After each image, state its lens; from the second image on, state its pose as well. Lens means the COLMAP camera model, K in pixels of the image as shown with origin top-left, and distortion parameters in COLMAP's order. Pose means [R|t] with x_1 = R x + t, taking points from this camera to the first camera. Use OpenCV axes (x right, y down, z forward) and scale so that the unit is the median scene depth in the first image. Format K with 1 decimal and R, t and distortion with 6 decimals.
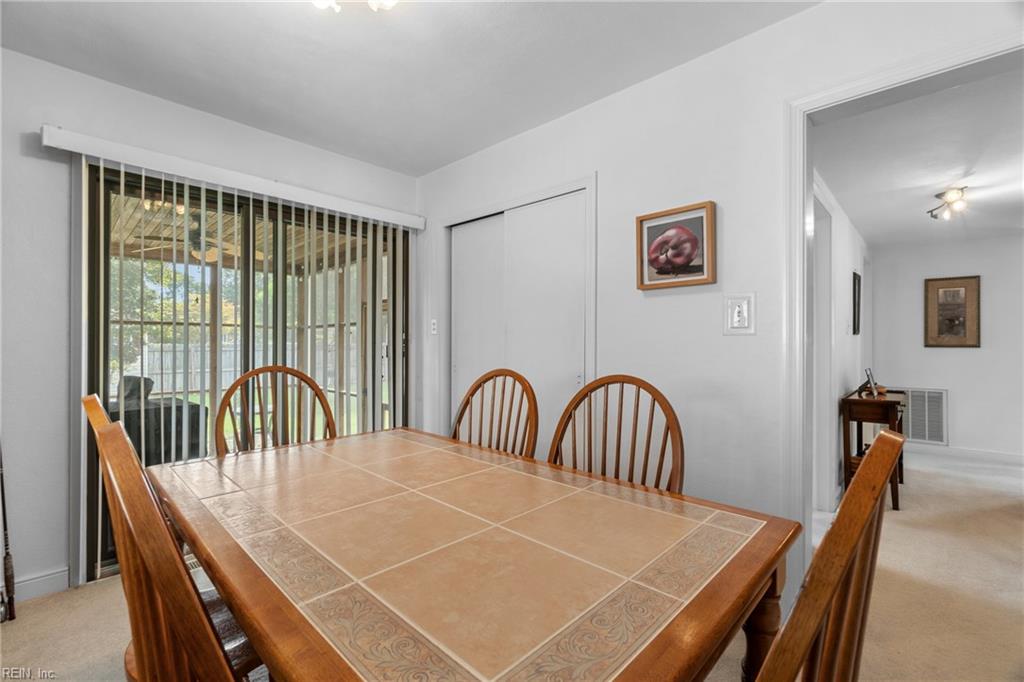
lens RADIAL K [[446.3, 0, 510.6], [0, 446.3, 338.0], [0, 0, 1]] dist [-0.004937, 0.001862]
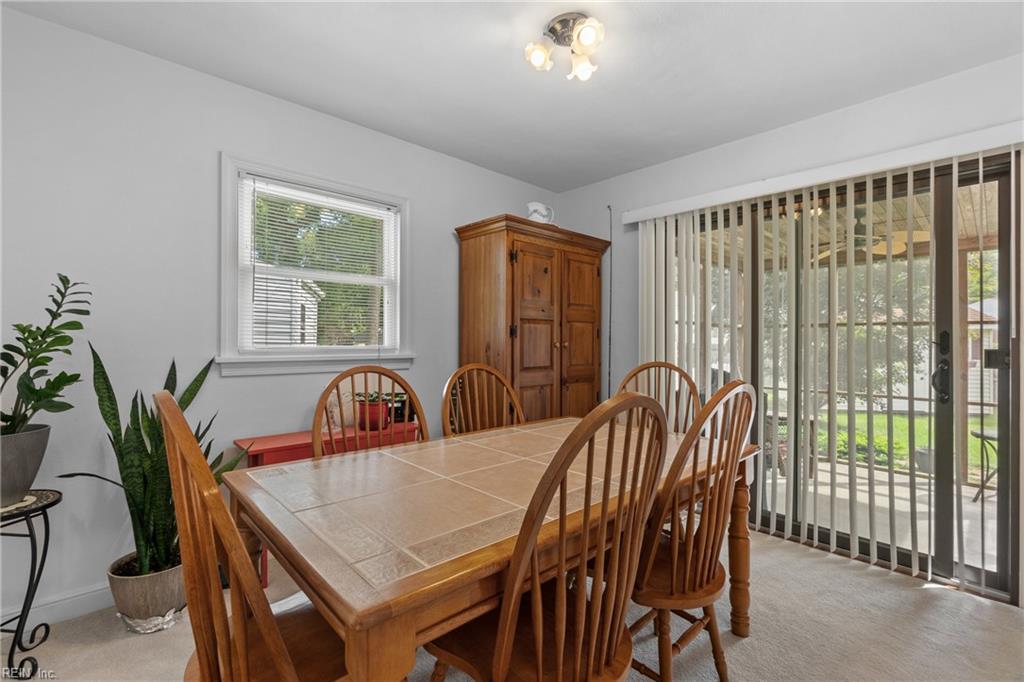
lens RADIAL K [[446.3, 0, 510.5], [0, 446.3, 345.0], [0, 0, 1]] dist [-0.004937, 0.001862]
pose [[-0.052970, 0.003714, -0.998589, 0.621908], [0.009022, 0.999954, 0.003240, 0.008794], [0.998555, -0.008838, -0.053001, 0.609450]]
